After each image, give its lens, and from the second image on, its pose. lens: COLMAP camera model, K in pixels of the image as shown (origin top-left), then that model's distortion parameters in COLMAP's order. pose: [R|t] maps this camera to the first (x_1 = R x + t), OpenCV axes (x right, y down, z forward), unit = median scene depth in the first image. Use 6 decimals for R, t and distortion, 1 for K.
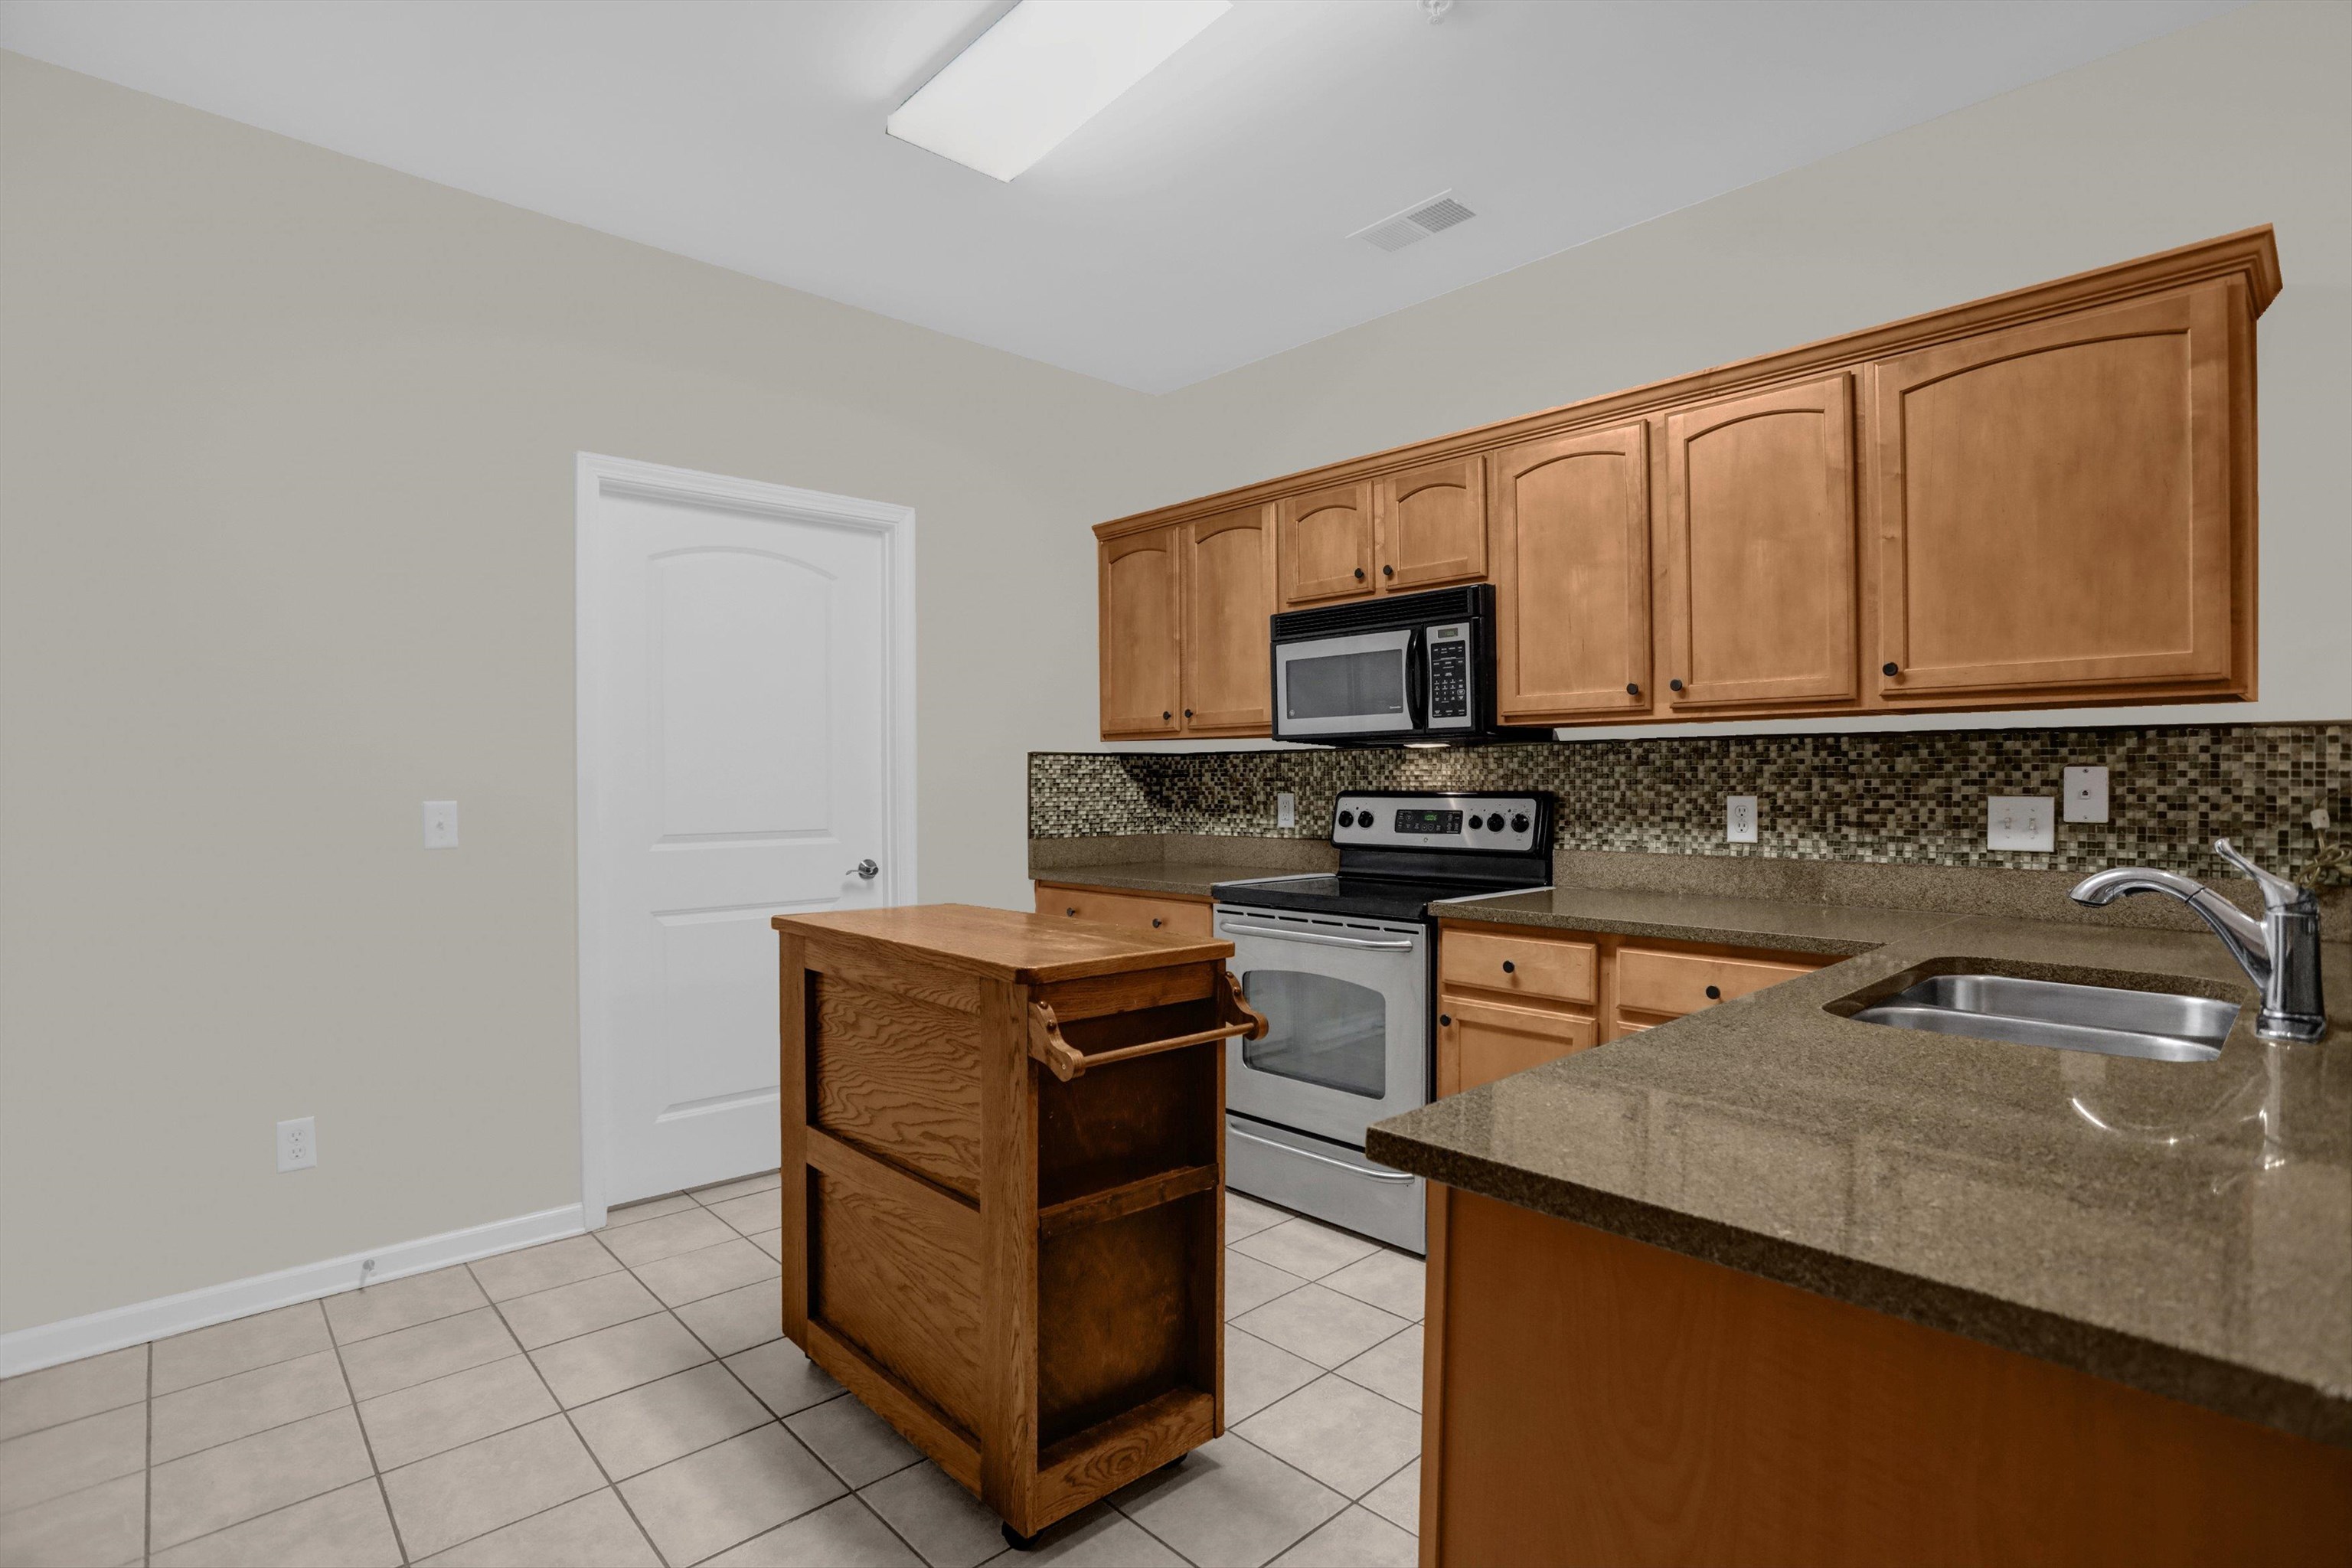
lens RADIAL K [[1135.1, 0, 1176.0], [0, 1135.1, 784.0], [0, 0, 1]] dist [-0.084842, 0.038176]
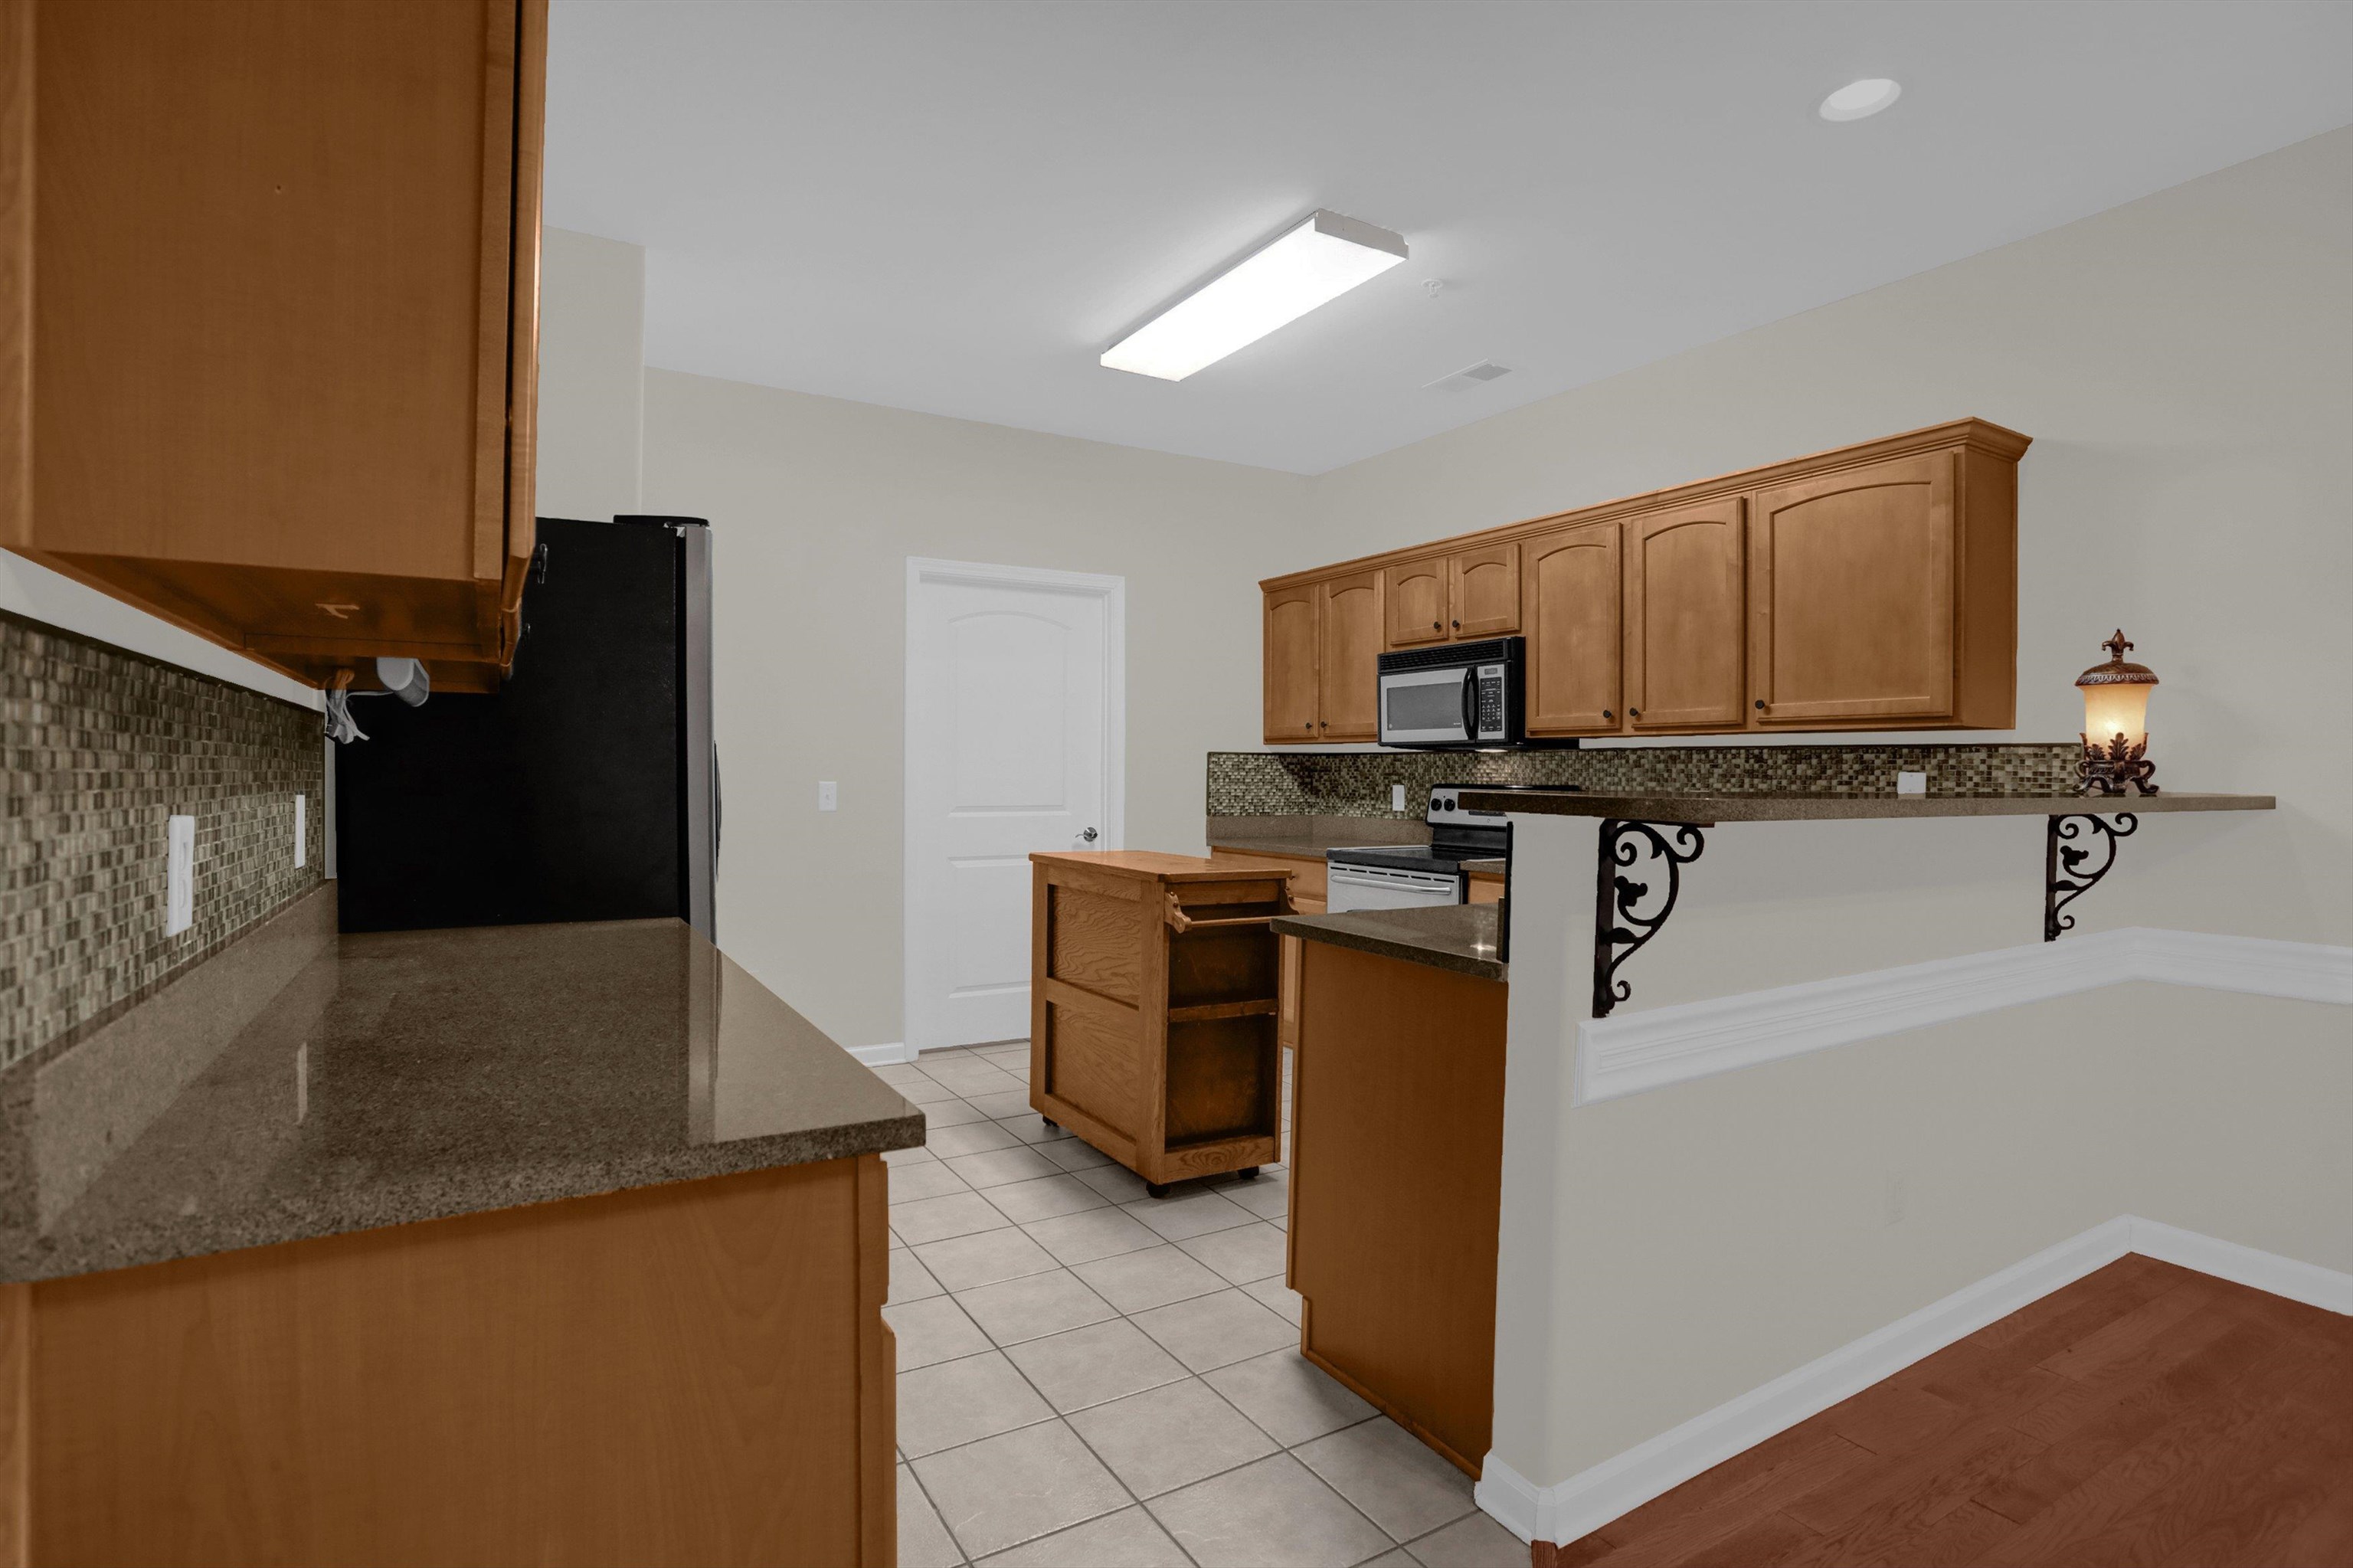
lens RADIAL K [[1153.1, 0, 1176.5], [0, 1153.1, 784.0], [0, 0, 1]] dist [-0.073562, 0.040093]
pose [[0.979015, 0.014427, -0.203279, 0.160418], [-0.013084, 0.999883, 0.007950, -0.000345], [0.203369, -0.005123, 0.979089, -0.503096]]
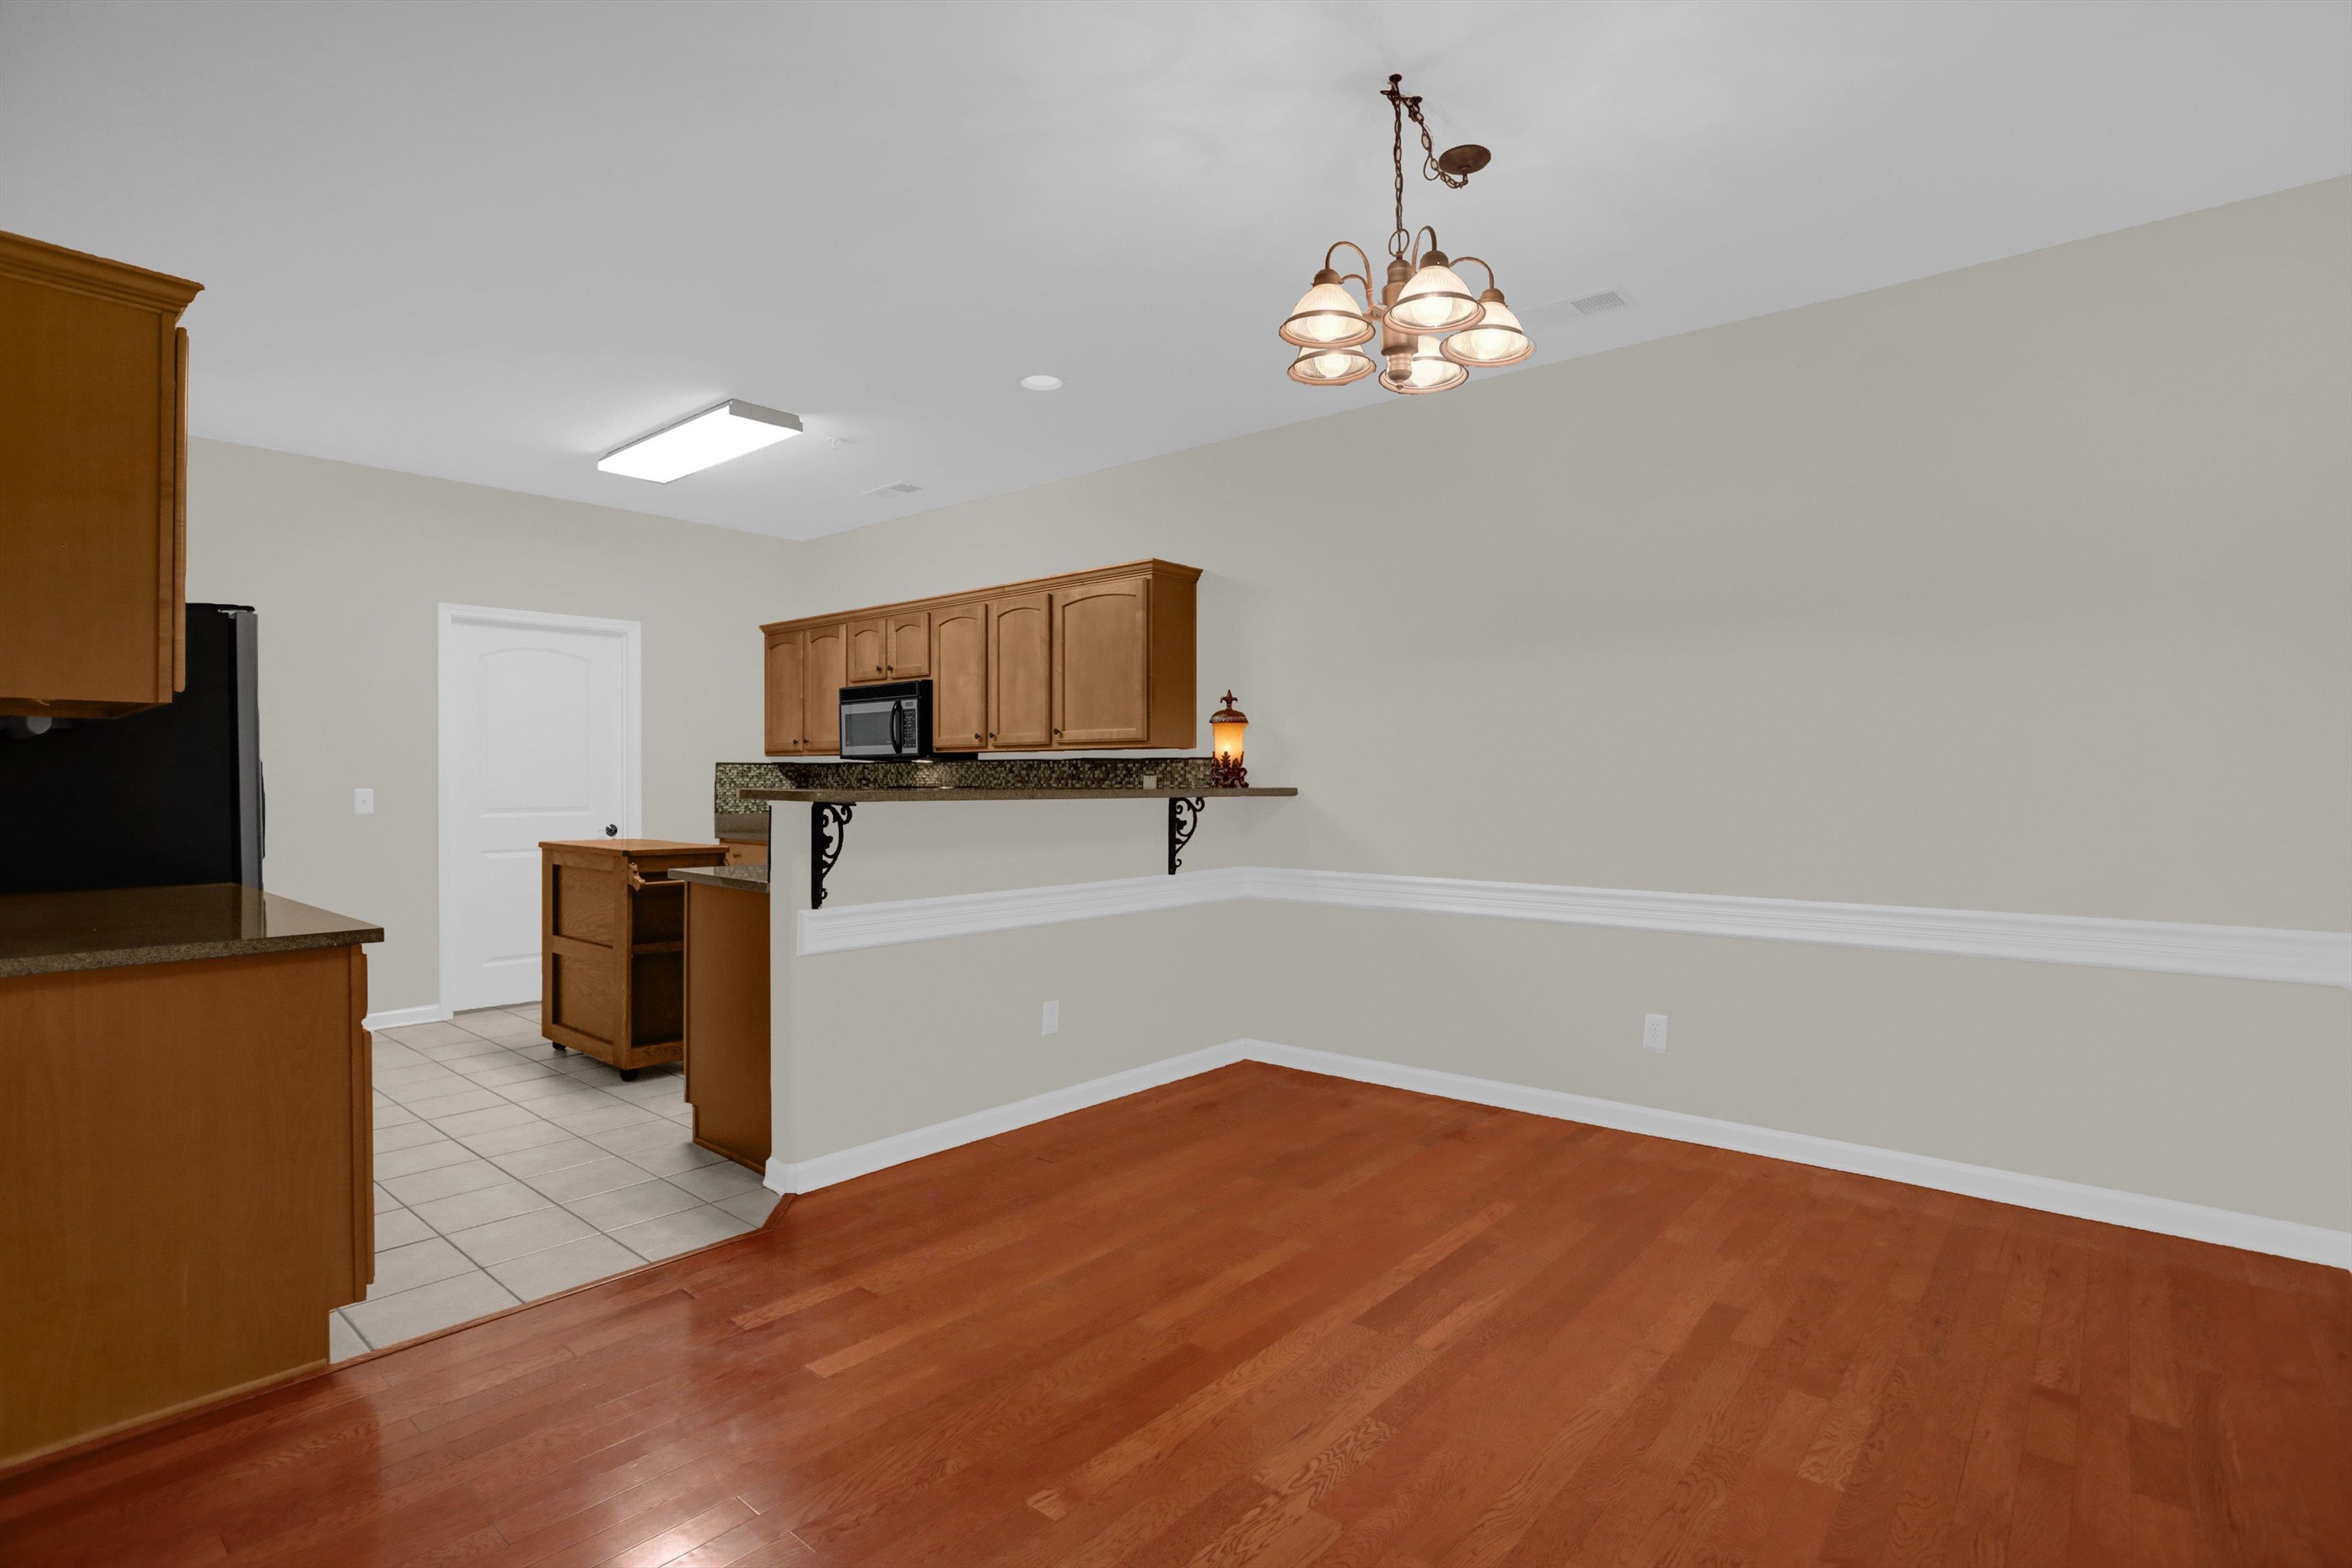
lens RADIAL K [[1152.5, 0, 1176.0], [0, 1152.5, 784.0], [0, 0, 1]] dist [-0.073562, 0.040093]
pose [[0.993888, 0.004545, 0.110301, 0.510727], [-0.004678, 0.999989, 0.000947, -0.001439], [-0.110296, -0.001457, 0.993898, -1.069556]]
